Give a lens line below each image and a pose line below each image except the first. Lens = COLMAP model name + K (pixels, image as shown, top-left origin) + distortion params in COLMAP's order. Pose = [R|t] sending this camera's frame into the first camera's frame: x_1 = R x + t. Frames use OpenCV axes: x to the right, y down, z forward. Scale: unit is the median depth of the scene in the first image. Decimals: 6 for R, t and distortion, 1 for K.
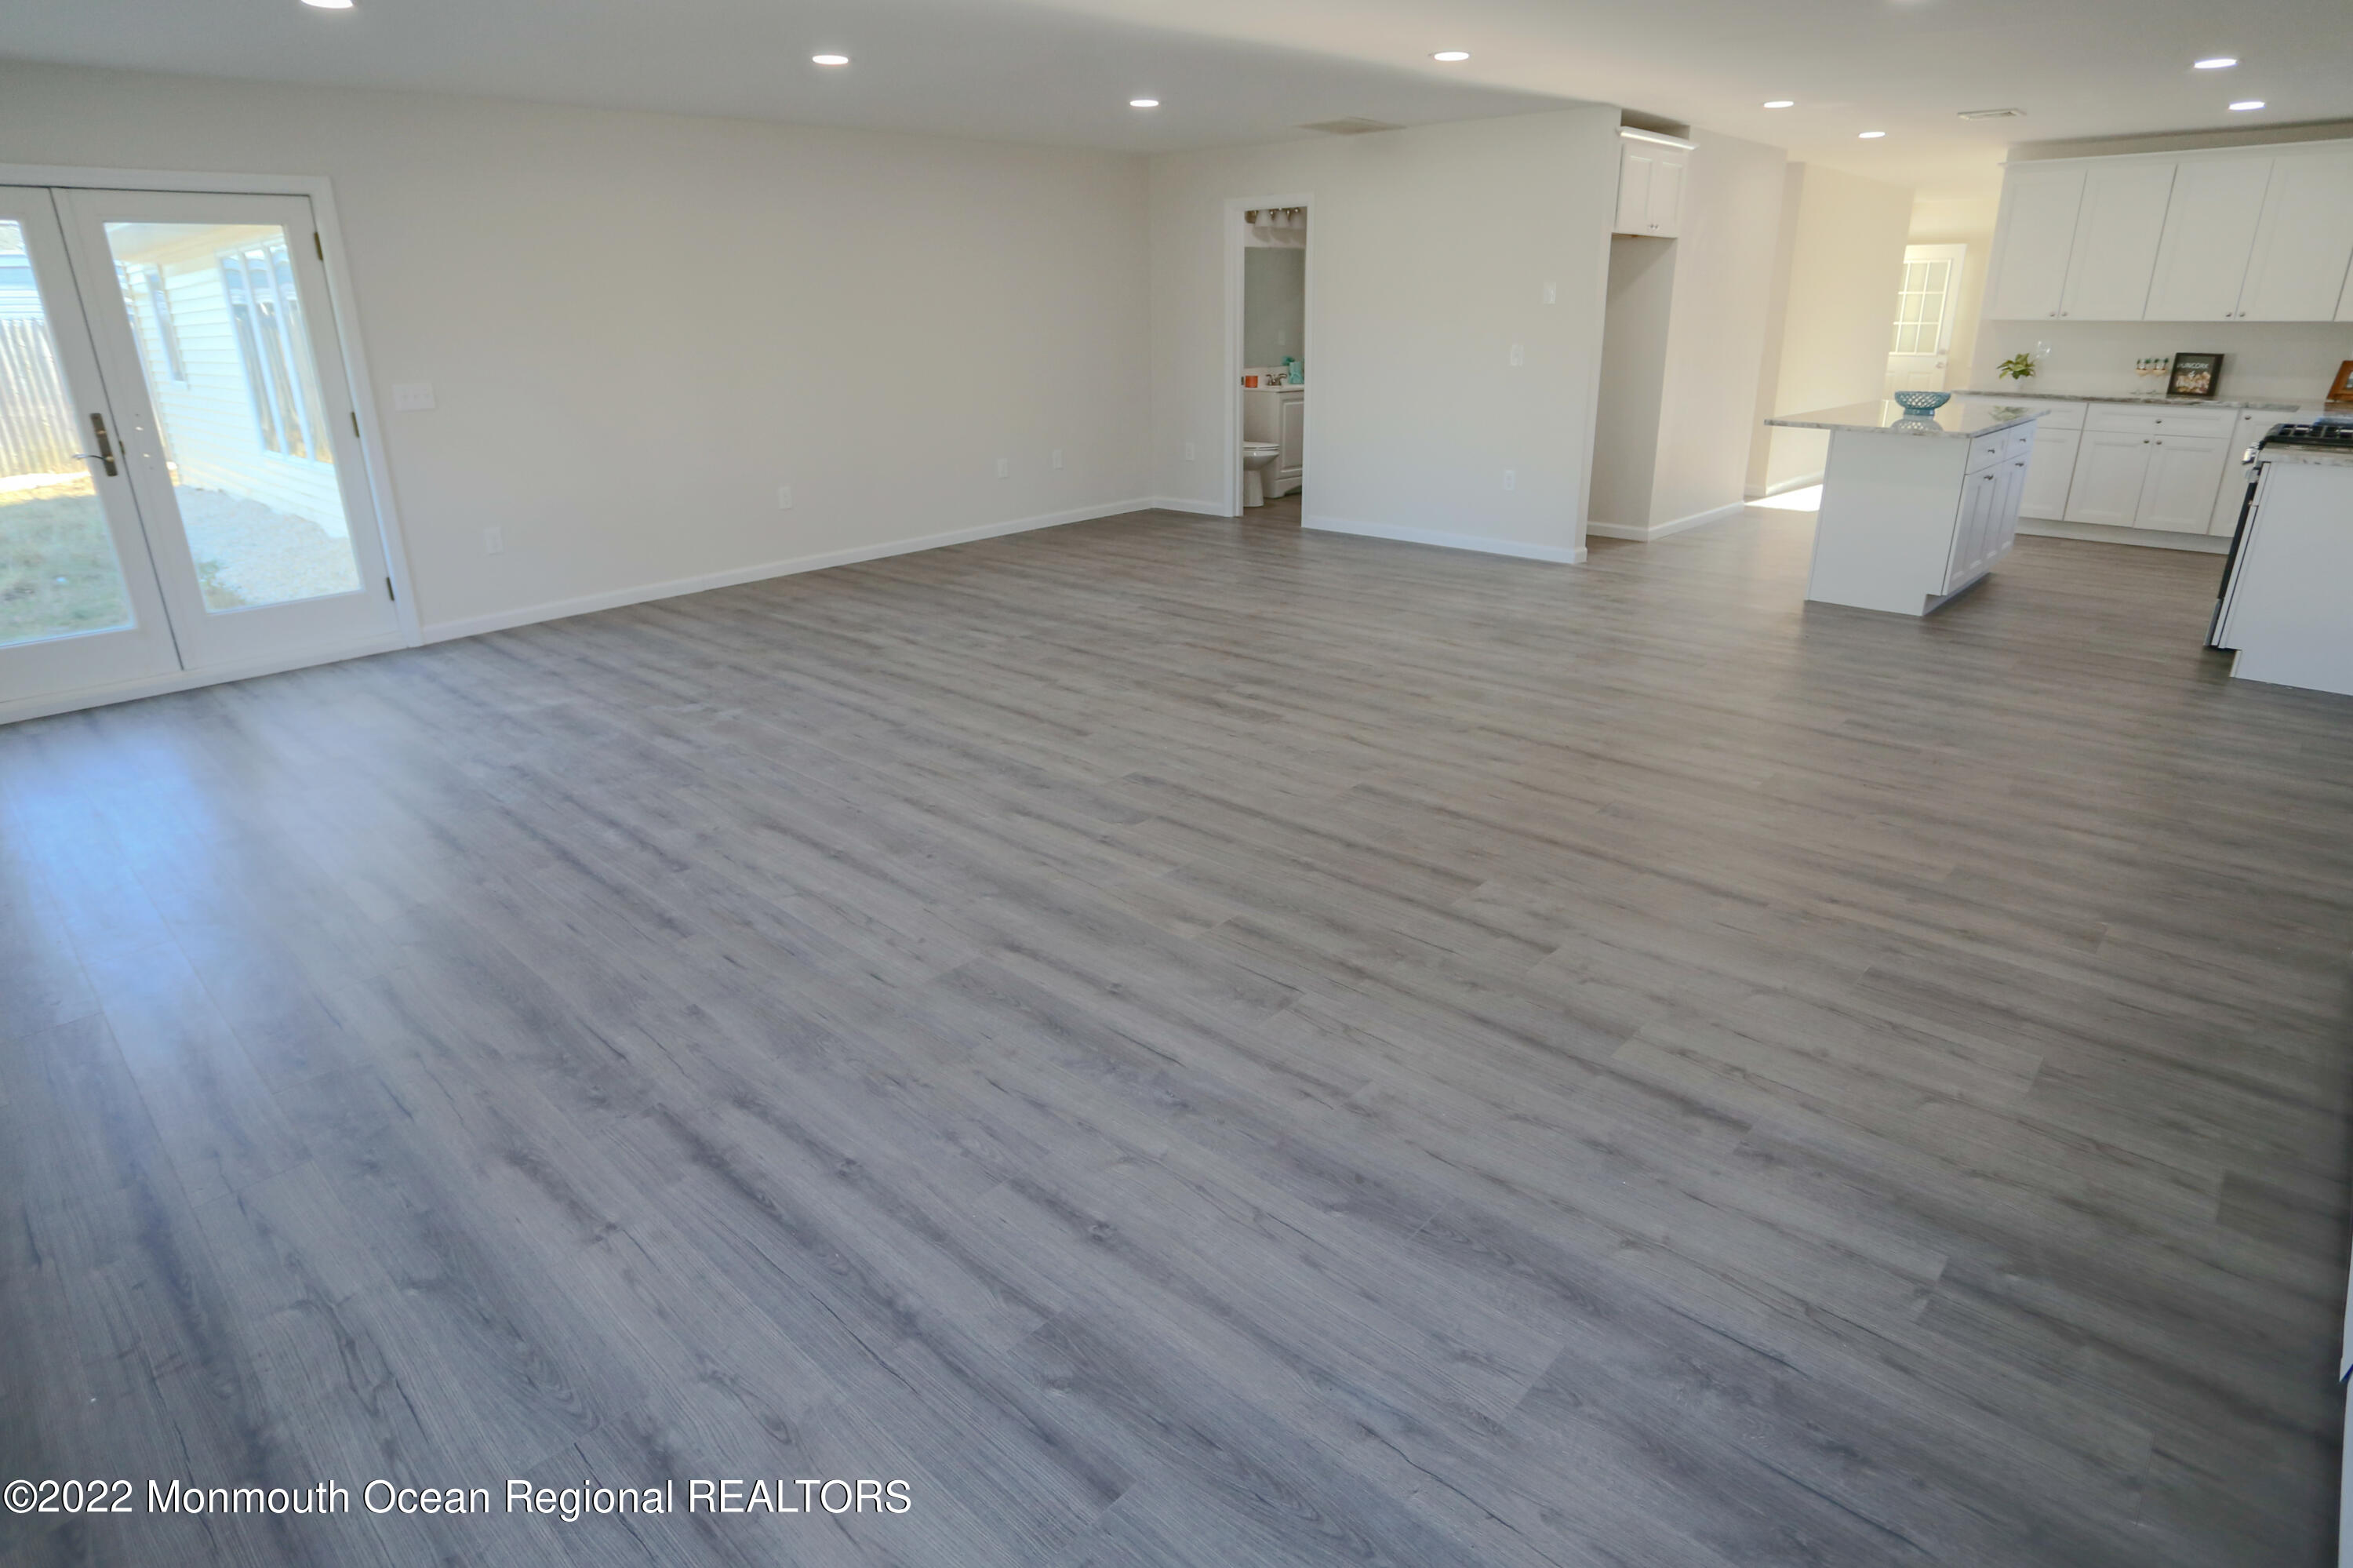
lens RADIAL K [[1245.8, 0, 1180.3], [0, 1245.8, 776.3], [0, 0, 1]] dist [-0.073662, 0.033448]
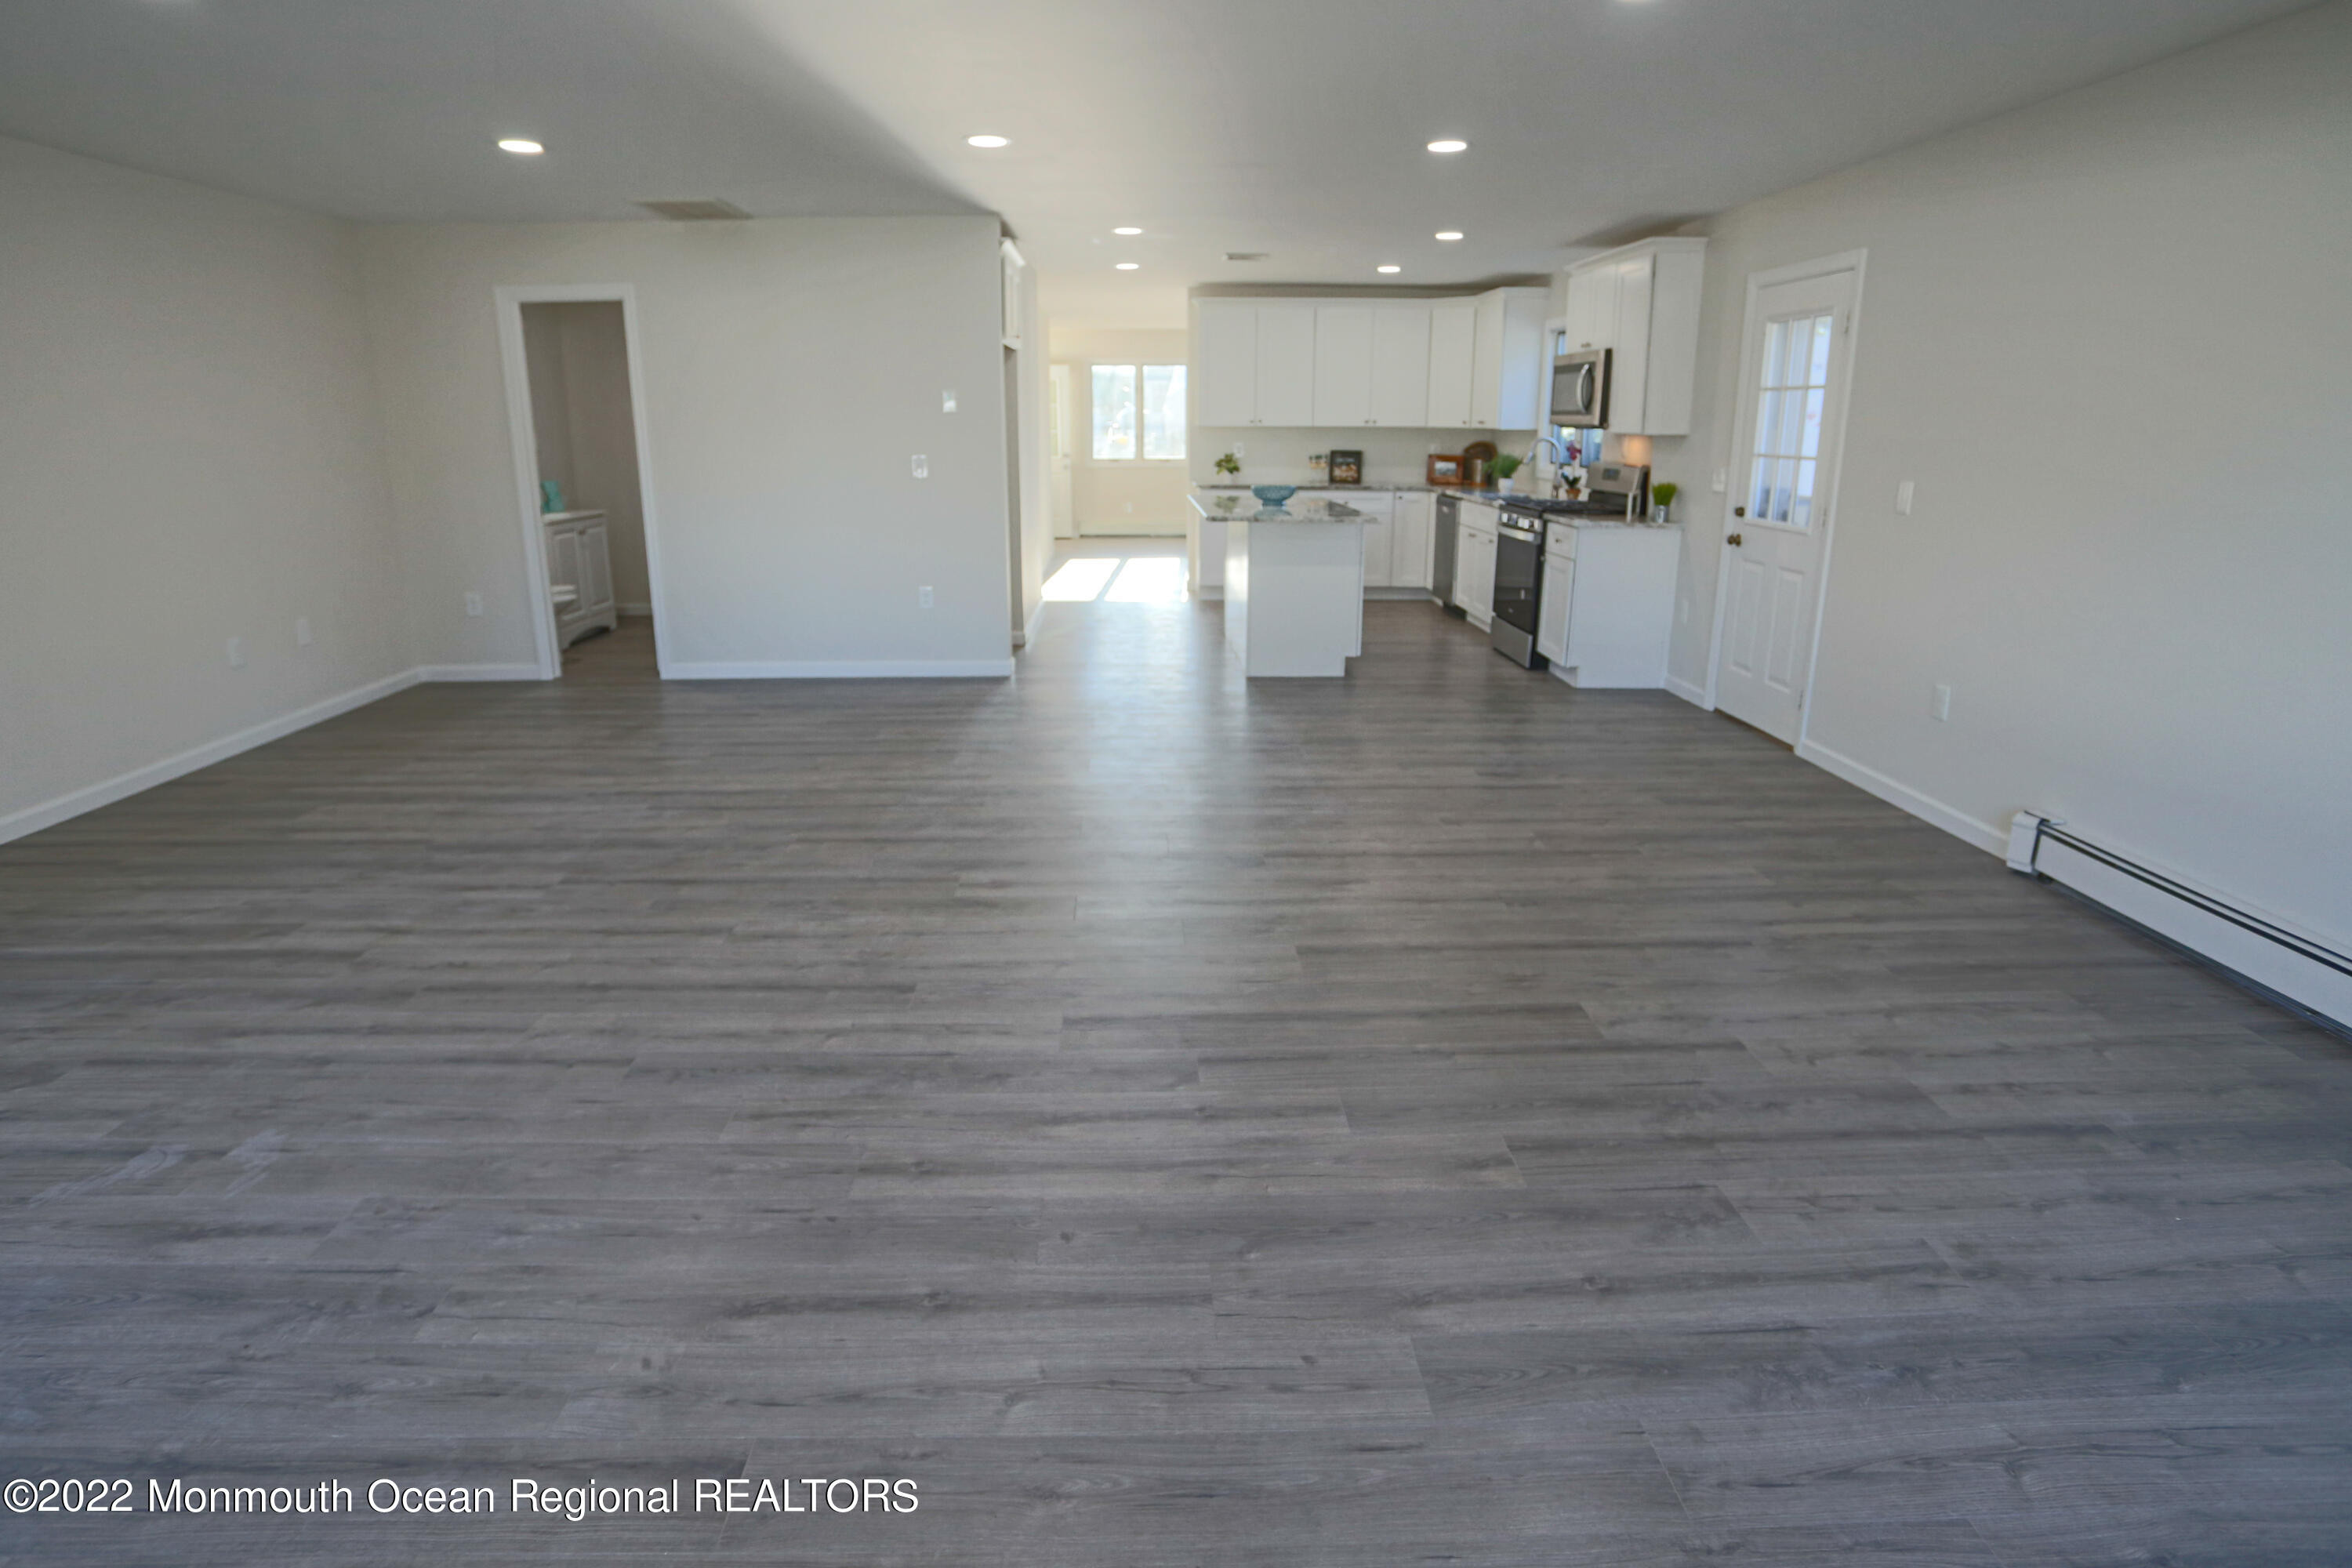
lens RADIAL K [[1231.1, 0, 1158.0], [0, 1231.1, 777.9], [0, 0, 1]] dist [-0.076914, 0.035244]
pose [[0.717441, -0.183043, 0.672142, -0.431949], [0.239199, 0.970928, 0.009092, -0.125667], [-0.654265, 0.154253, 0.740367, 0.373778]]
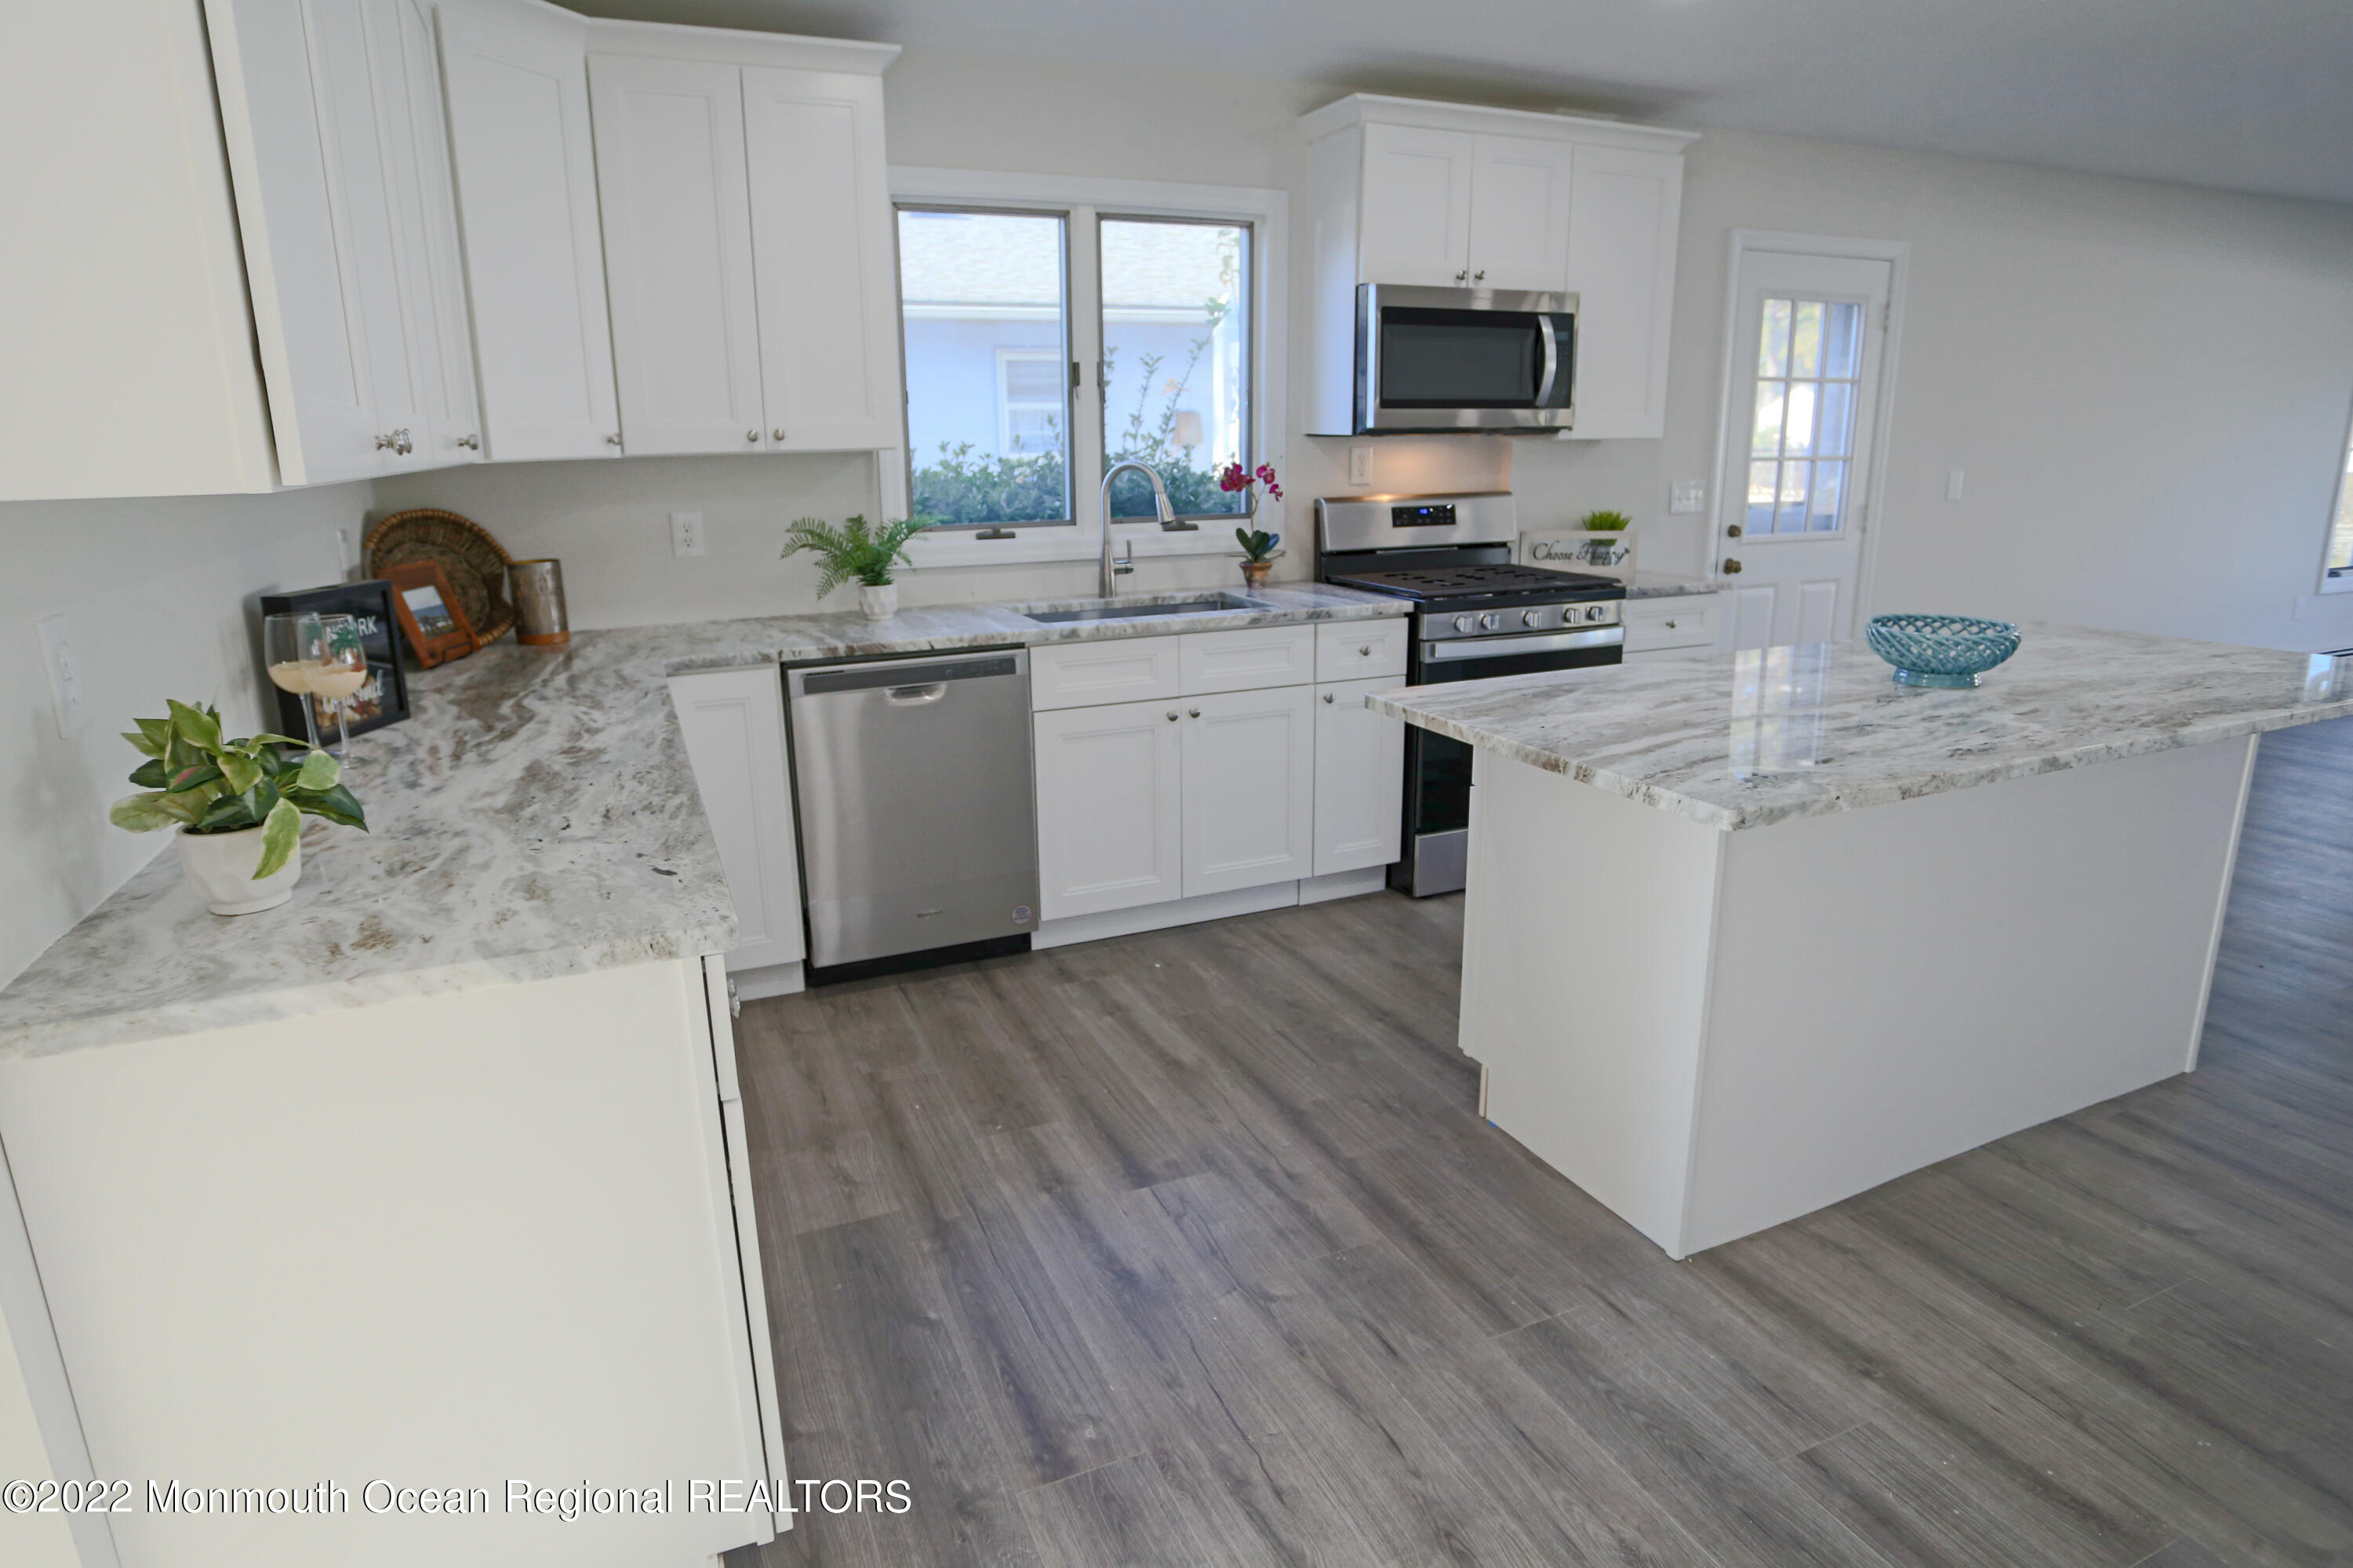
lens RADIAL K [[1292.5, 0, 1182.9], [0, 1292.5, 781.0], [0, 0, 1]] dist [-0.055452, 0.035284]
pose [[-0.924004, -0.077725, 0.374399, 0.999343], [0.157041, 0.815605, 0.556891, -0.782066], [-0.348646, 0.573365, -0.741416, 2.055169]]
